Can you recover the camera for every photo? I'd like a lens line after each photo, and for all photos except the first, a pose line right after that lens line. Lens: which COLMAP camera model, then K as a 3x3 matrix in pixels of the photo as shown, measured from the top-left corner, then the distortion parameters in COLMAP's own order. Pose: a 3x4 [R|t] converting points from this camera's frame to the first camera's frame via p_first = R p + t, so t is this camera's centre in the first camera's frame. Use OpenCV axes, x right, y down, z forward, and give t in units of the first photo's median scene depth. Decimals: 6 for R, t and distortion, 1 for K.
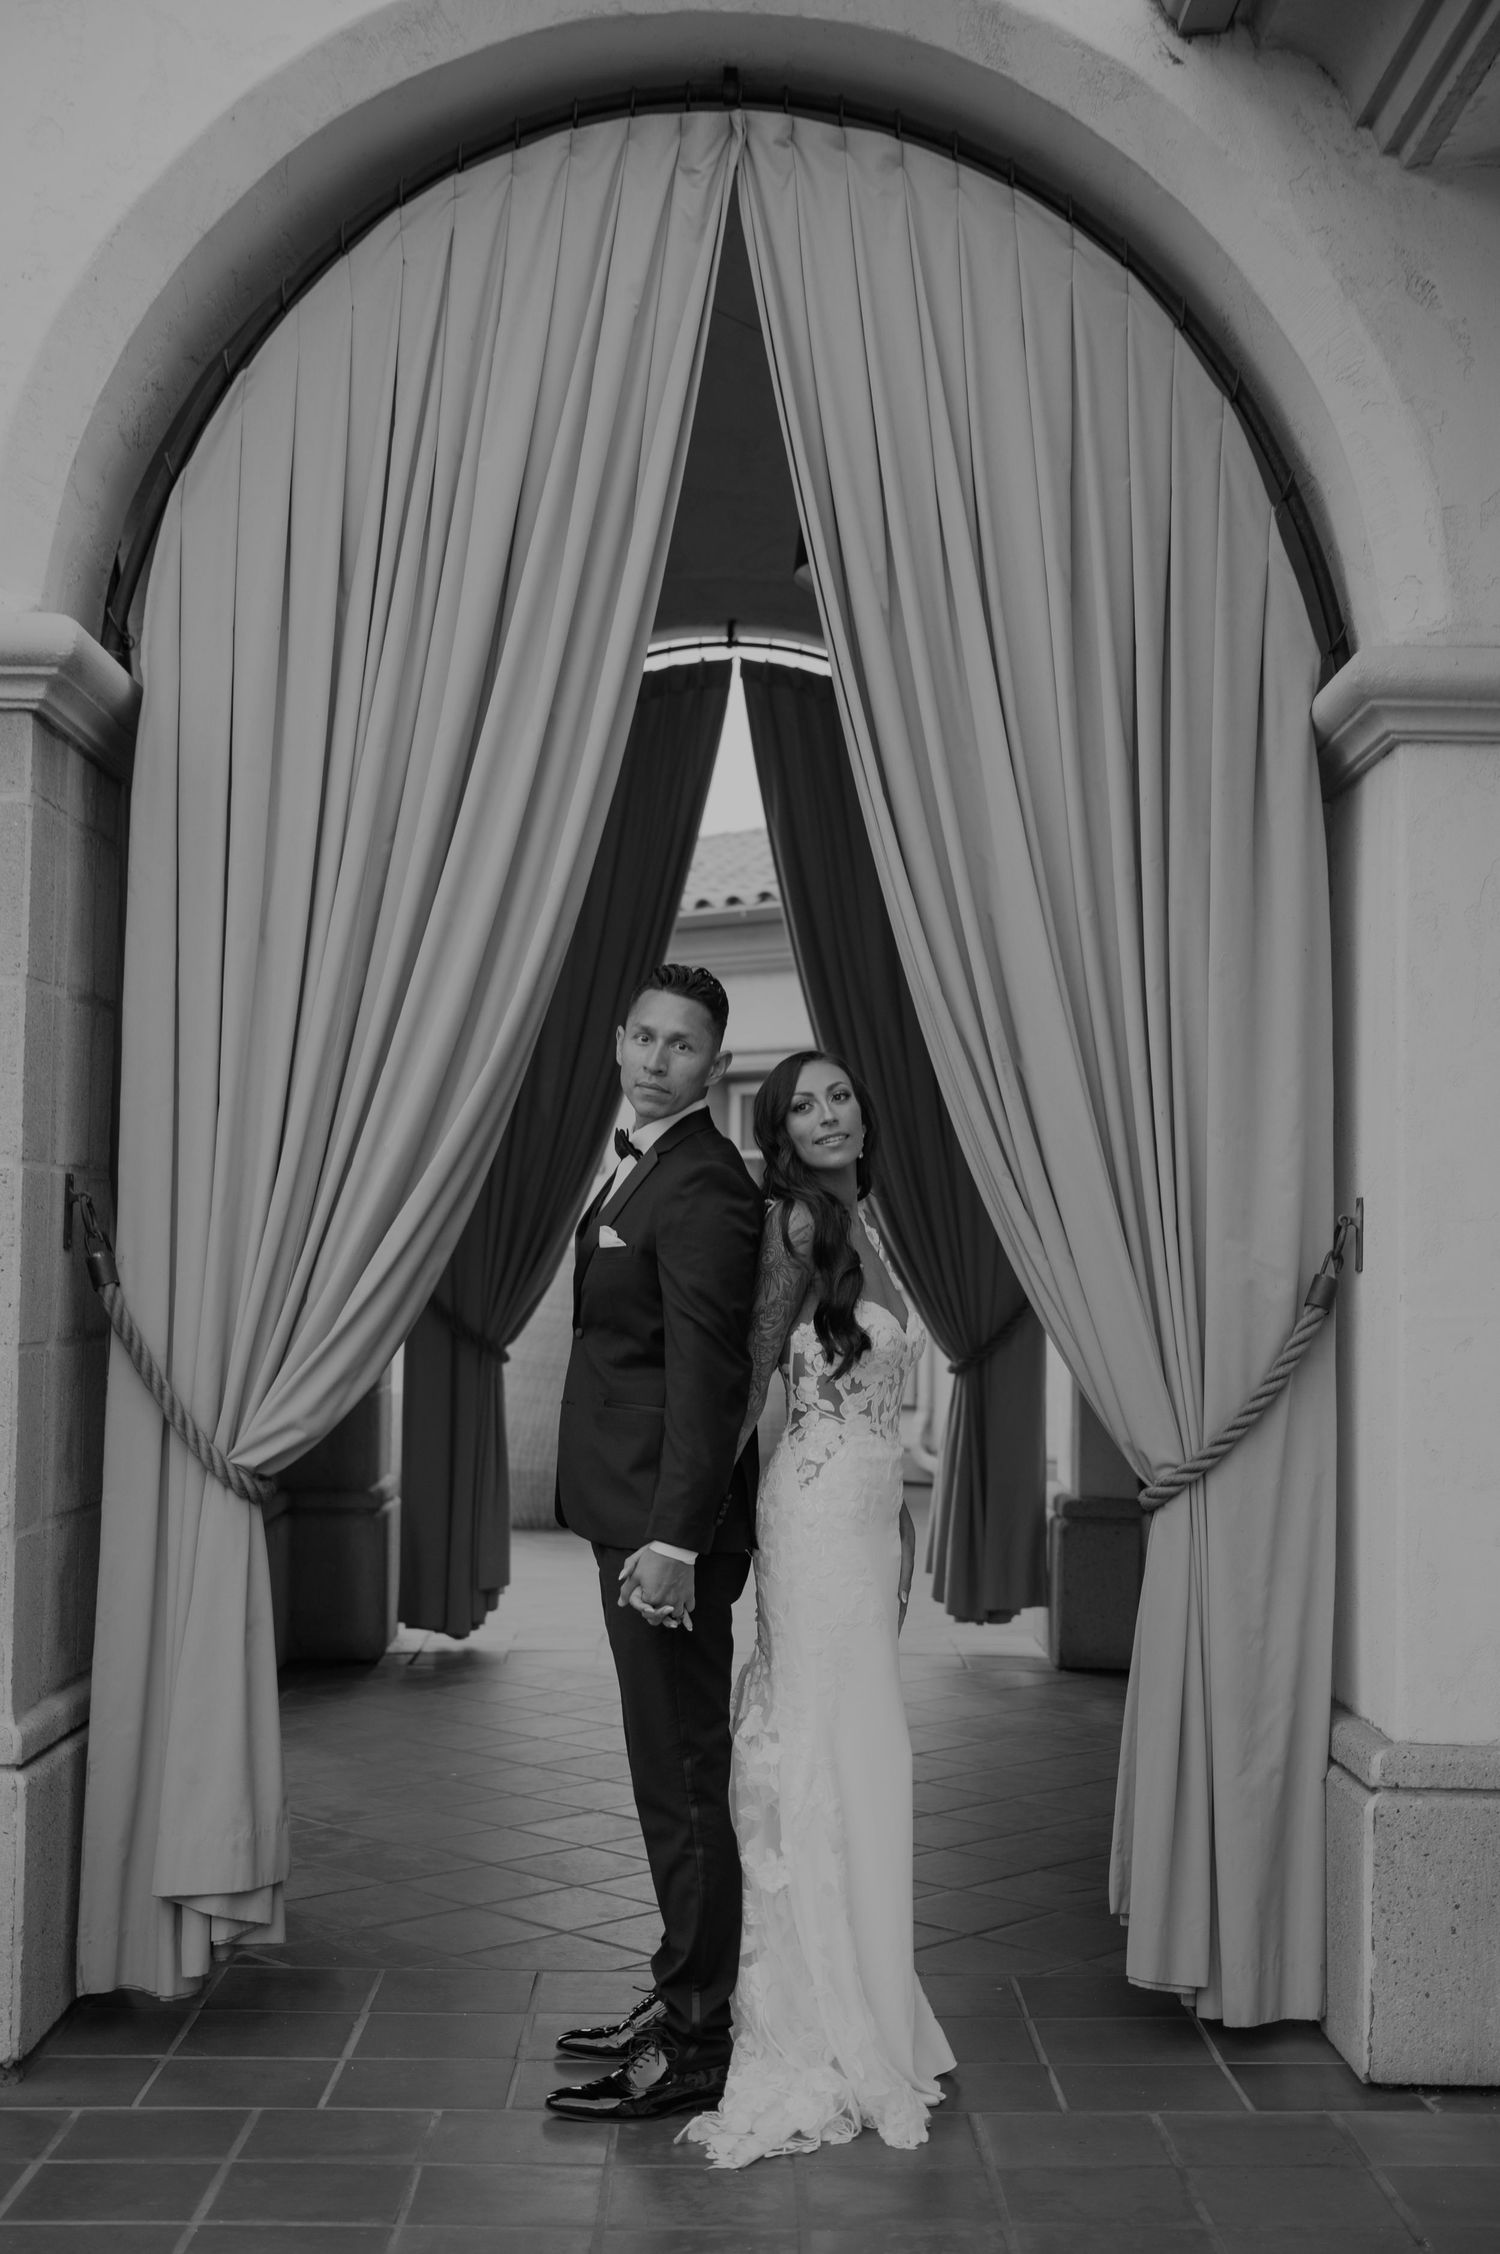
lens RADIAL K [[2853.9, 0, 750.6], [0, 2853.9, 1130.6], [0, 0, 1]] dist [-0.016037, 0.000000]
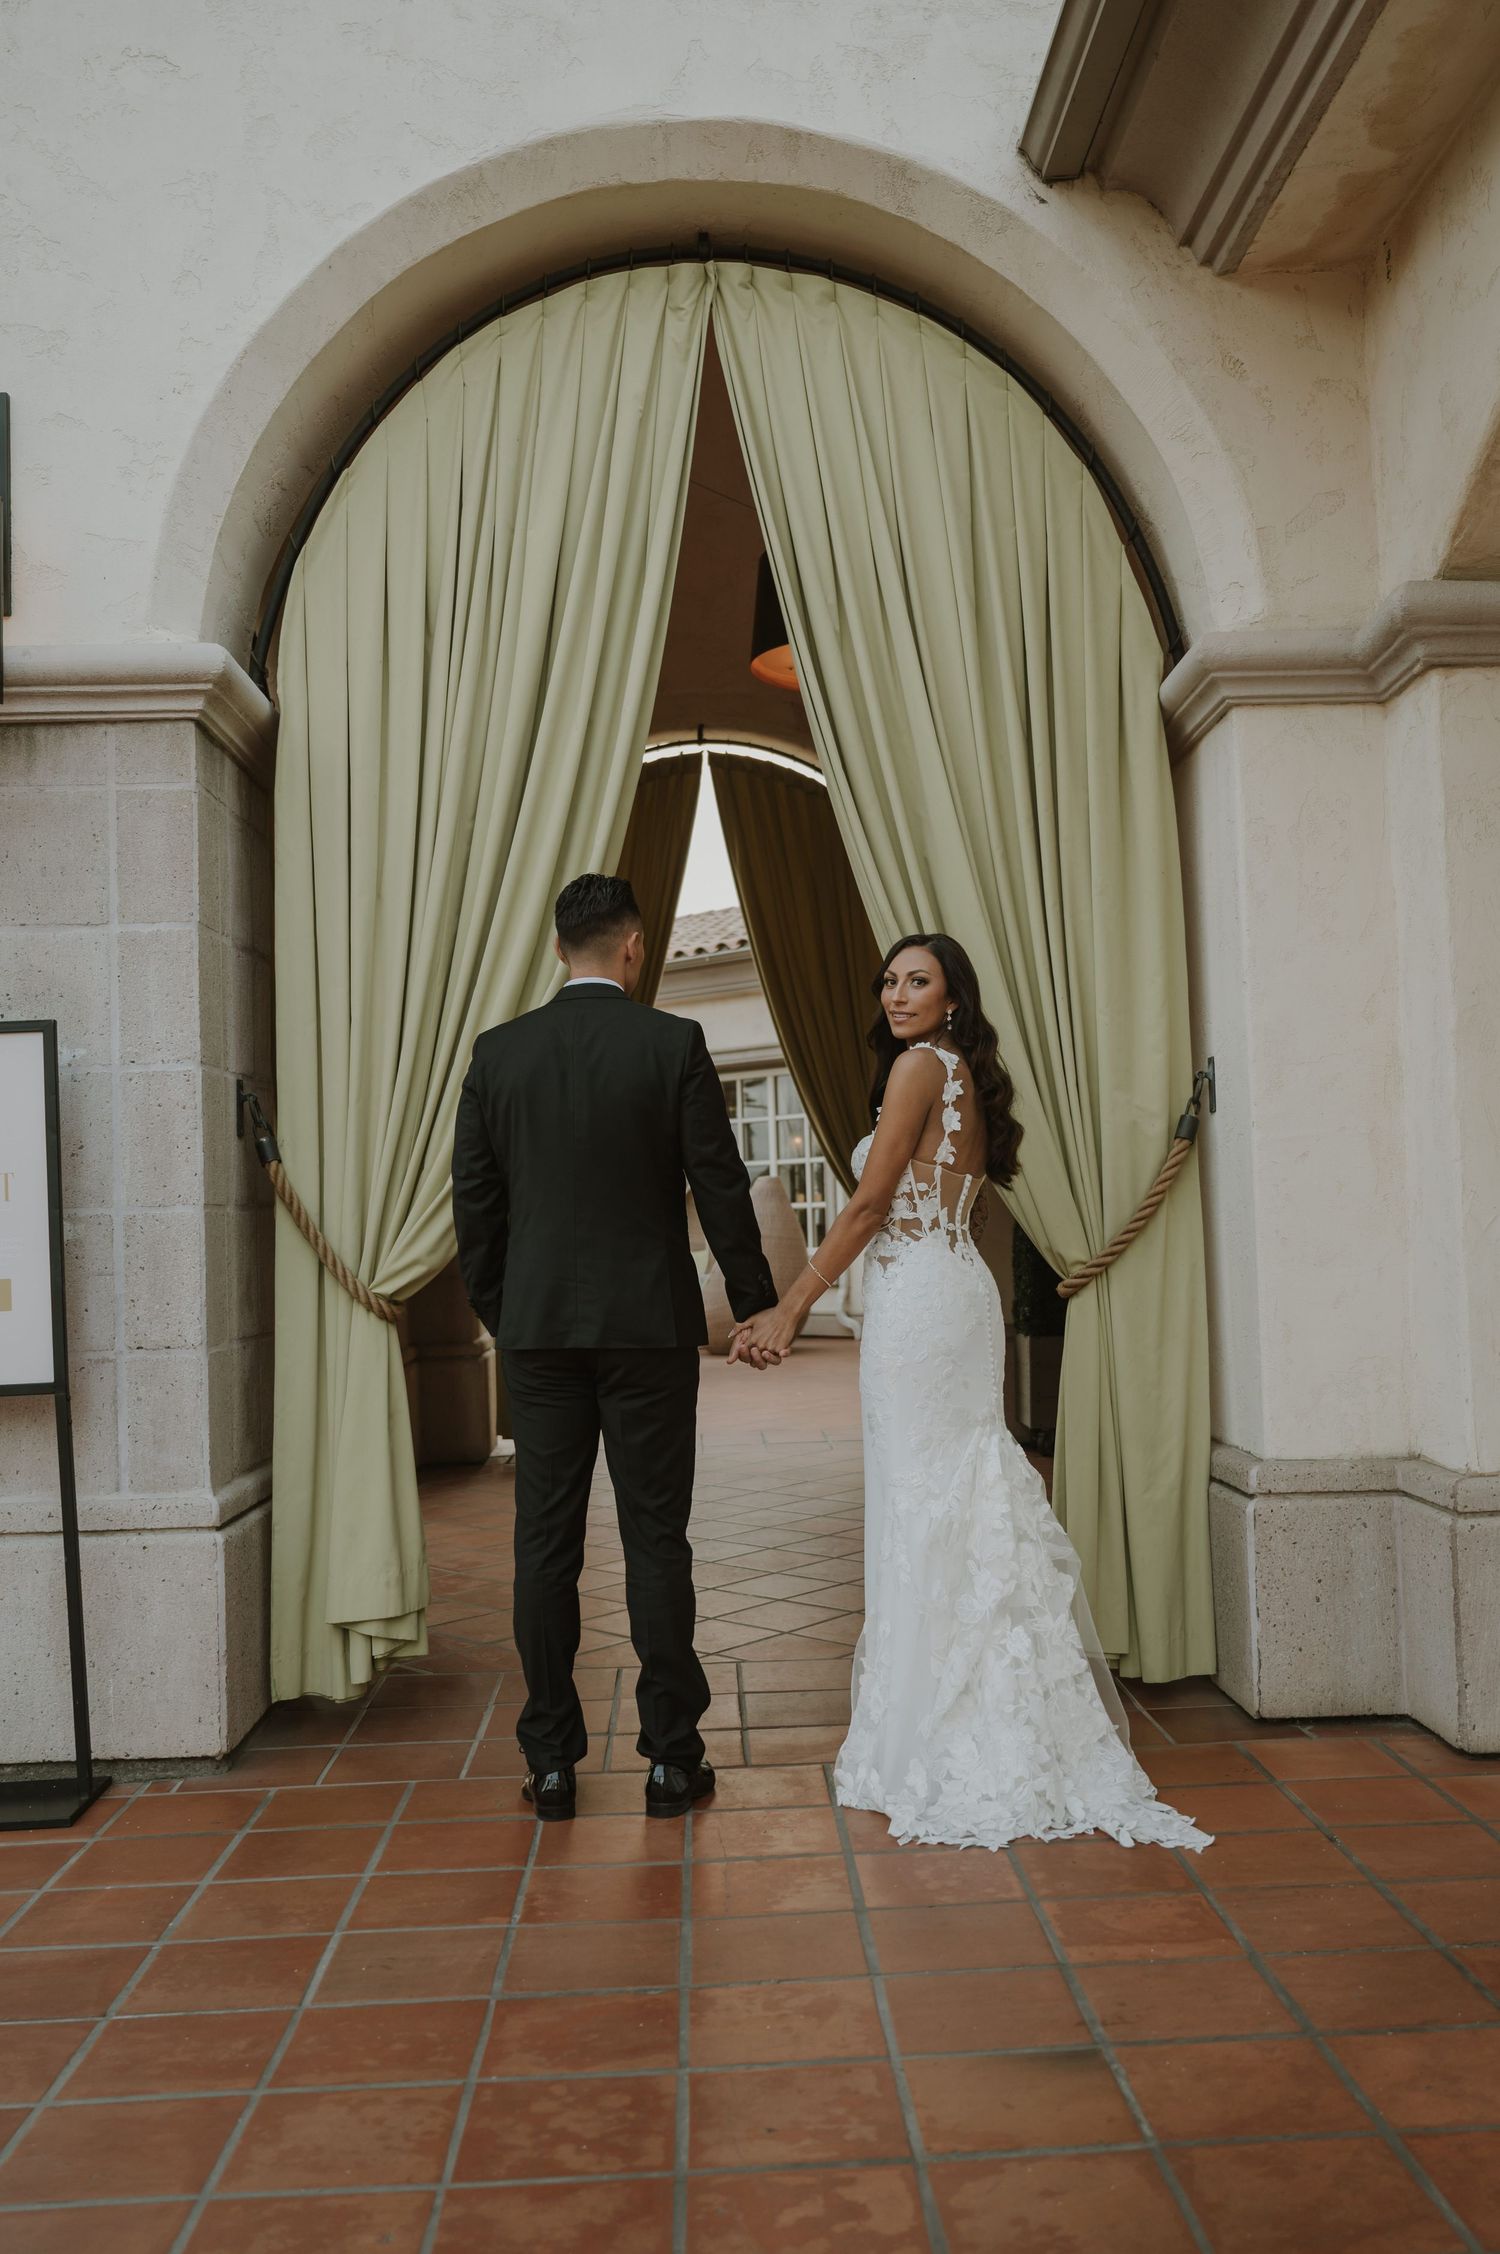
lens RADIAL K [[1860.7, 0, 749.5], [0, 1860.7, 1121.8], [0, 0, 1]] dist [-0.014984, -0.009367]
pose [[0.998810, -0.043423, 0.022216, -0.023678], [0.043490, 0.999051, -0.002543, 0.047884], [-0.022085, 0.003507, 0.999750, 0.138150]]
